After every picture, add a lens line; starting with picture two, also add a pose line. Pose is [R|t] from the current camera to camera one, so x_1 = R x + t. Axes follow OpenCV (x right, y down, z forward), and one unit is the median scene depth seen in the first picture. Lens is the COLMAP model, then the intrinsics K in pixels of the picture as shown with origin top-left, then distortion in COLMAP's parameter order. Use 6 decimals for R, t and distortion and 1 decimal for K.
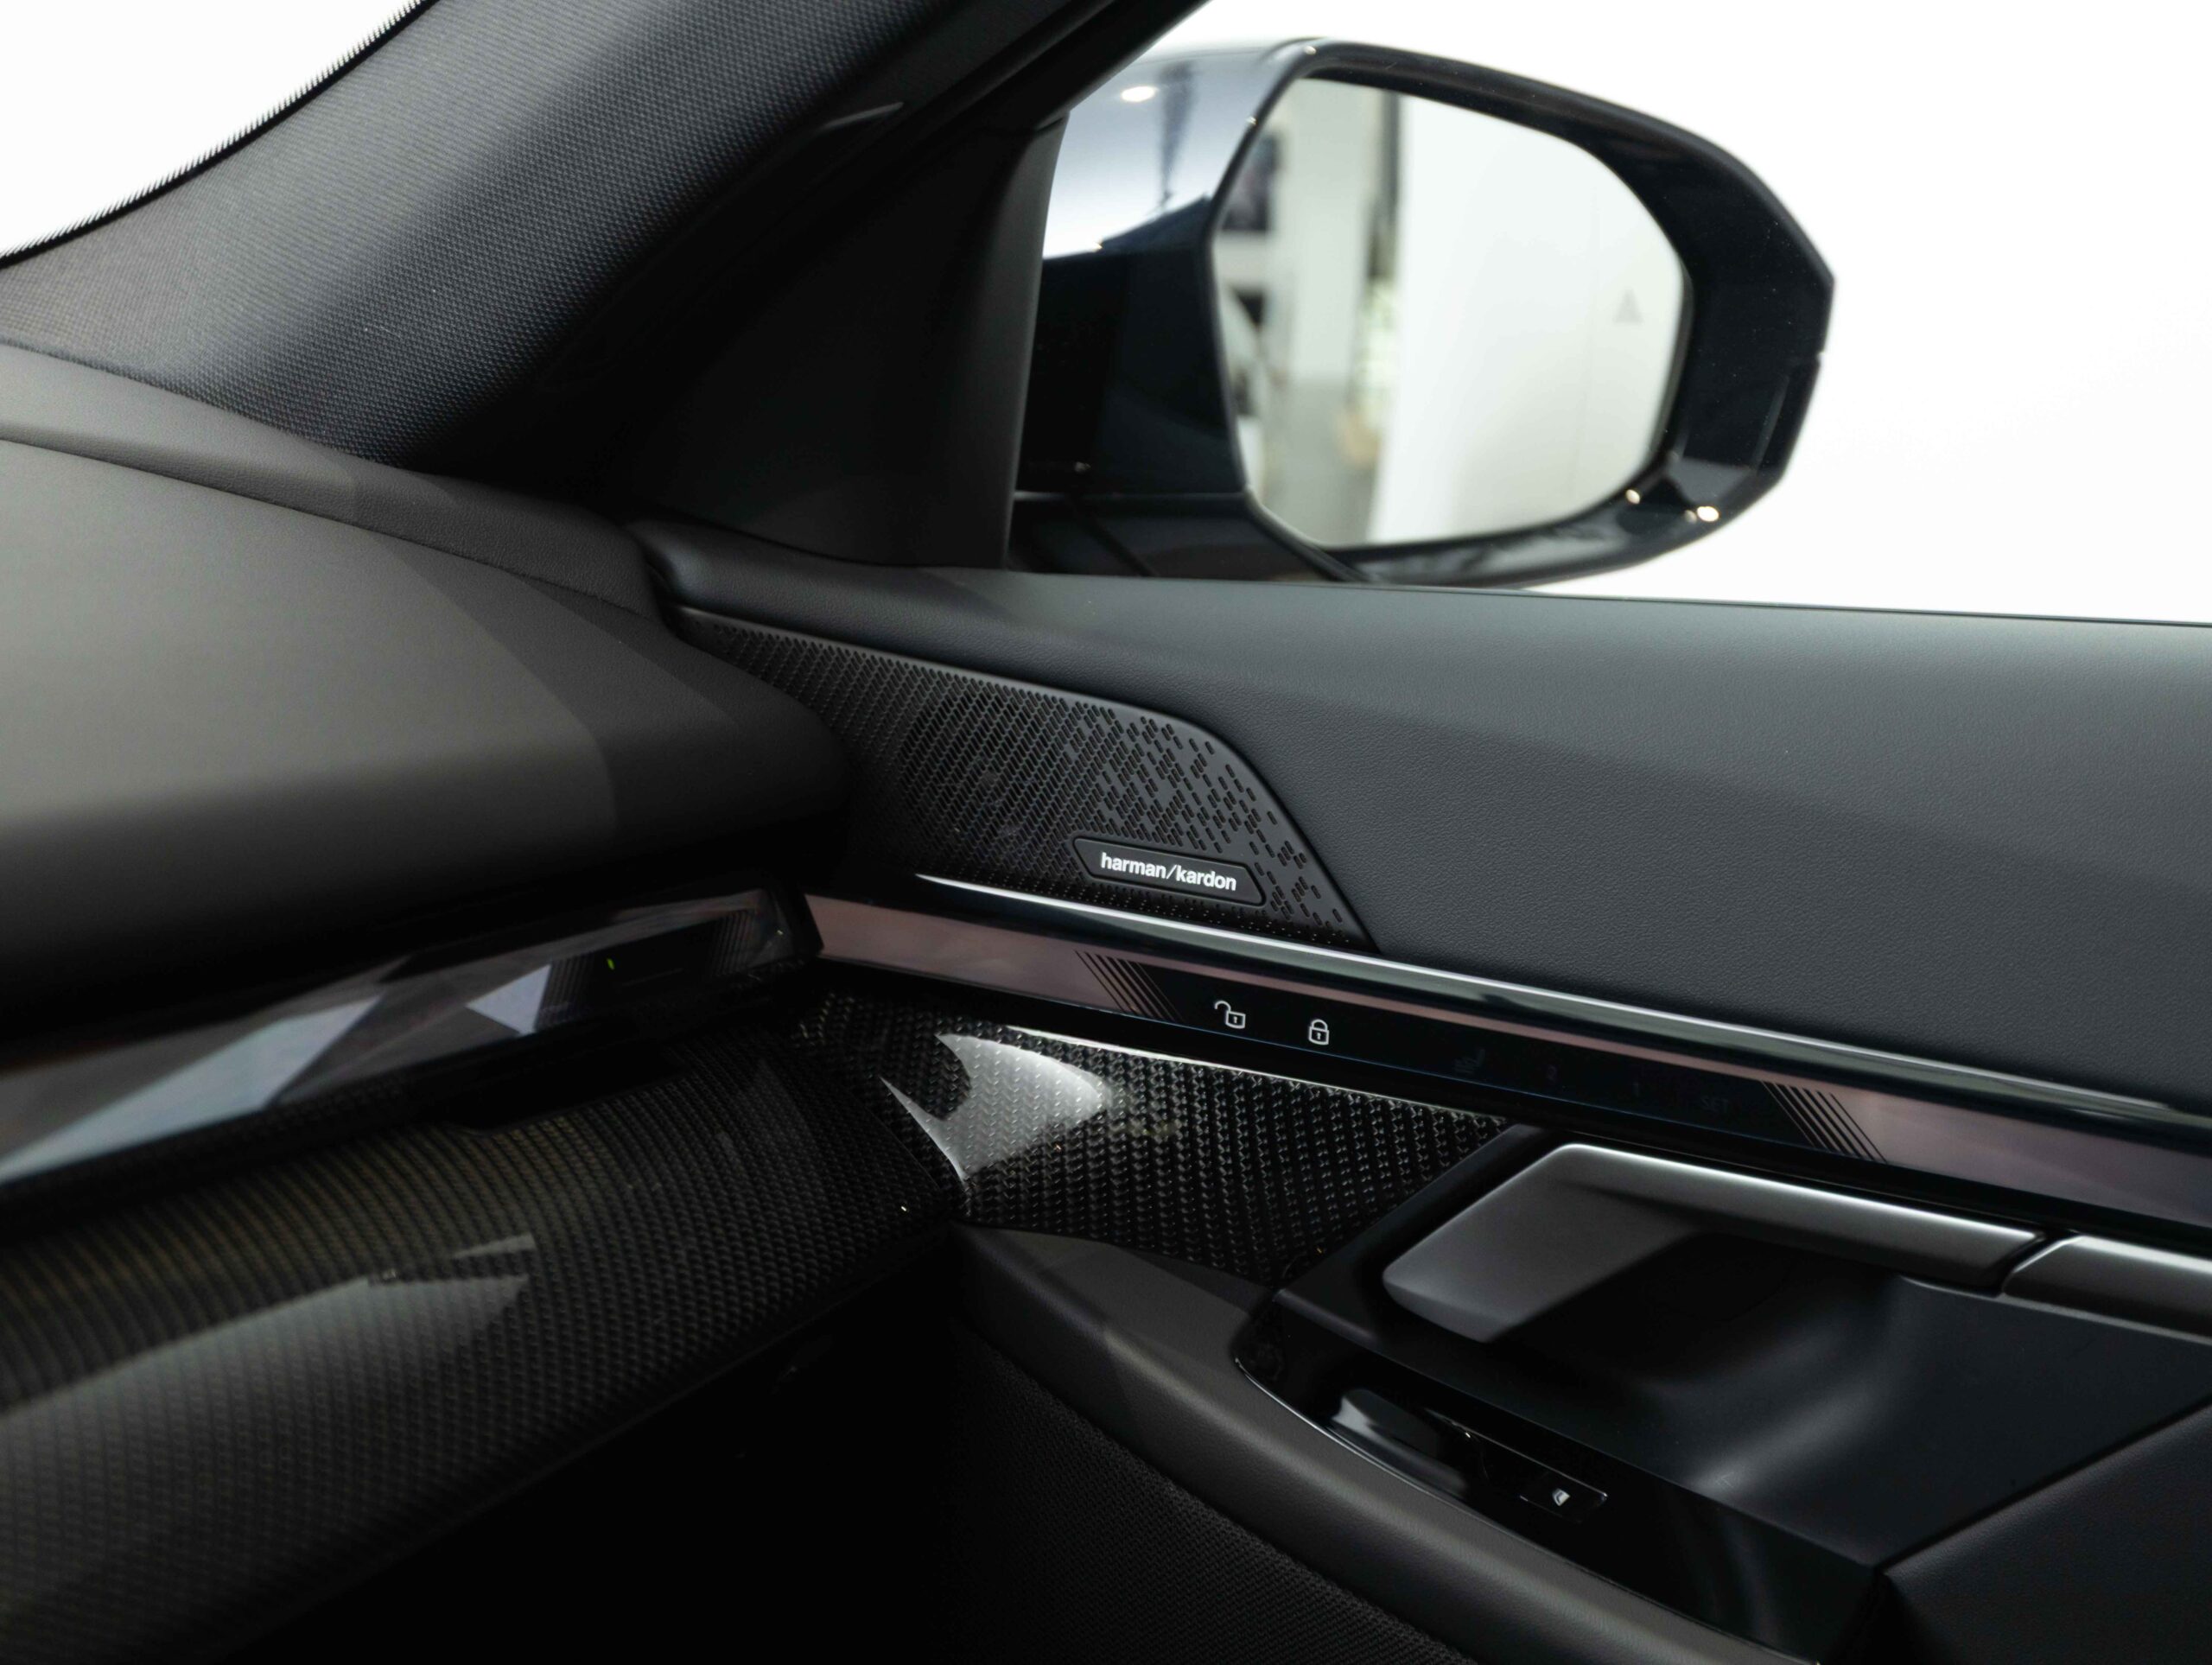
lens RADIAL K [[4624.2, 0, 1112.7], [0, 4624.2, 837.6], [0, 0, 1]] dist [-0.051429, 0.000000]
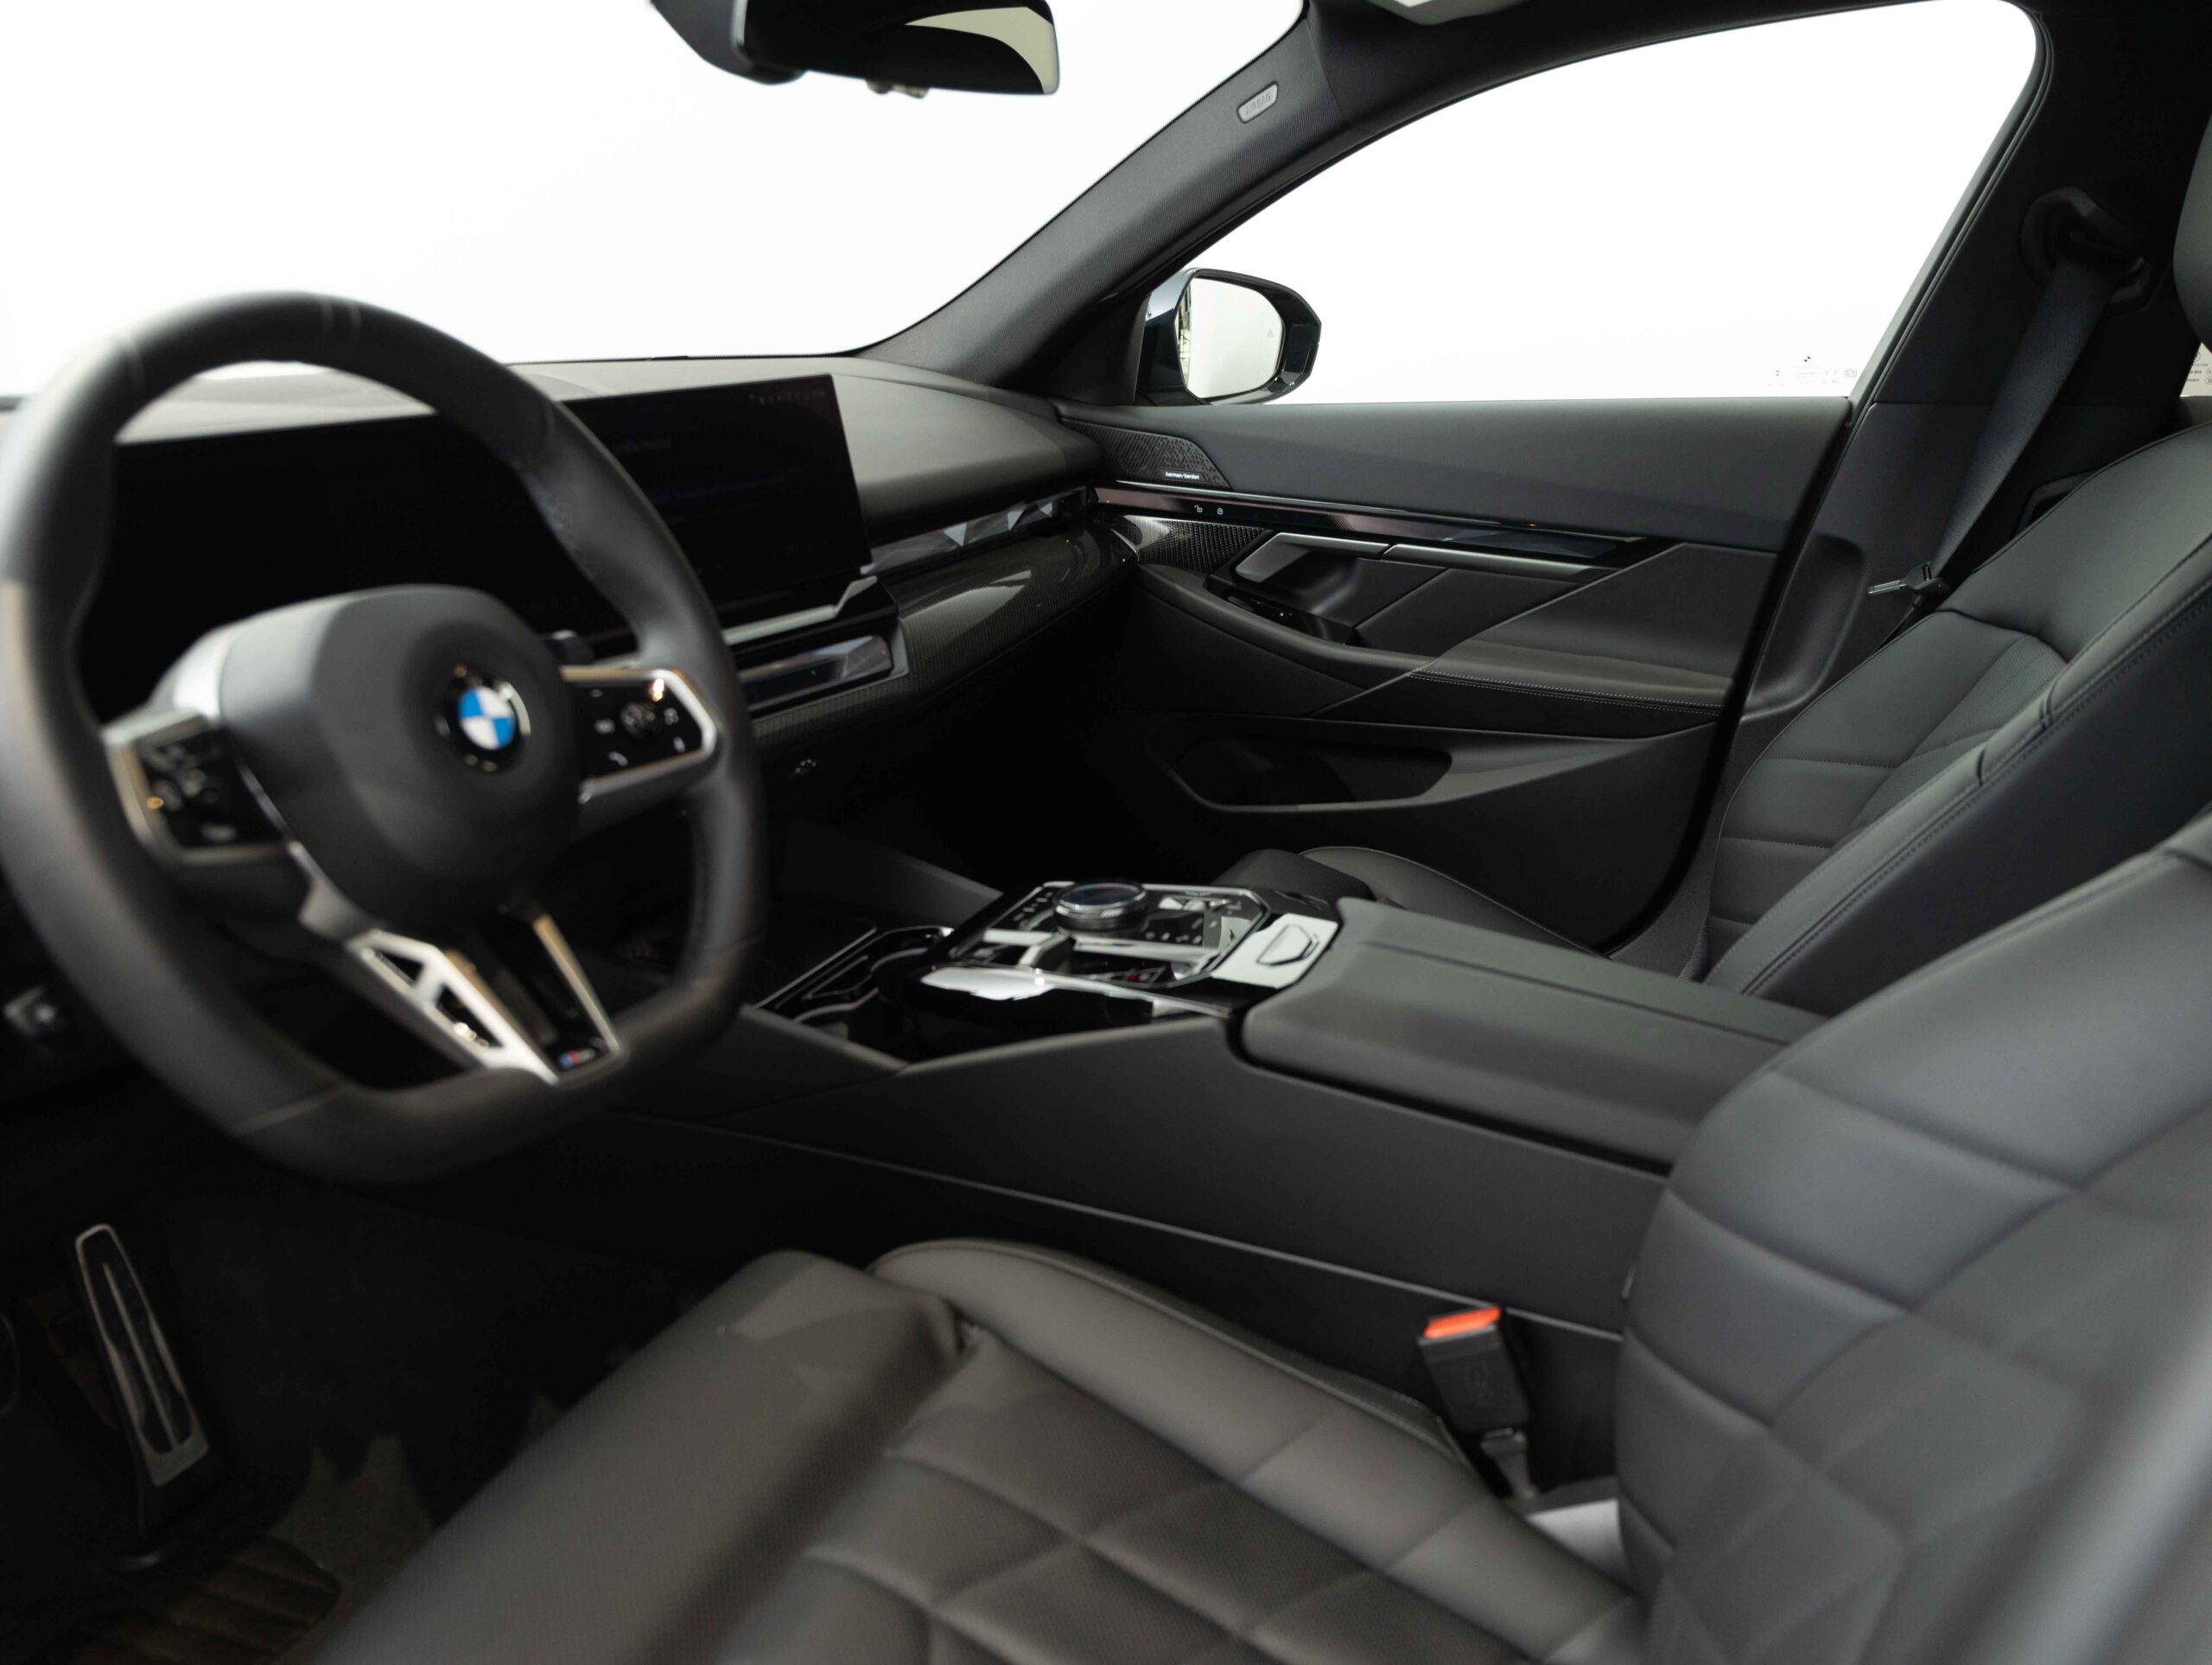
lens RADIAL K [[1669.5, 0, 1094.7], [0, 1669.5, 823.2], [0, 0, 1]] dist [0.021028, -0.001784]
pose [[0.995494, -0.069969, 0.063996, -0.190426], [0.058353, 0.984031, 0.168159, 0.059296], [-0.074740, -0.163667, 0.983680, -0.564872]]
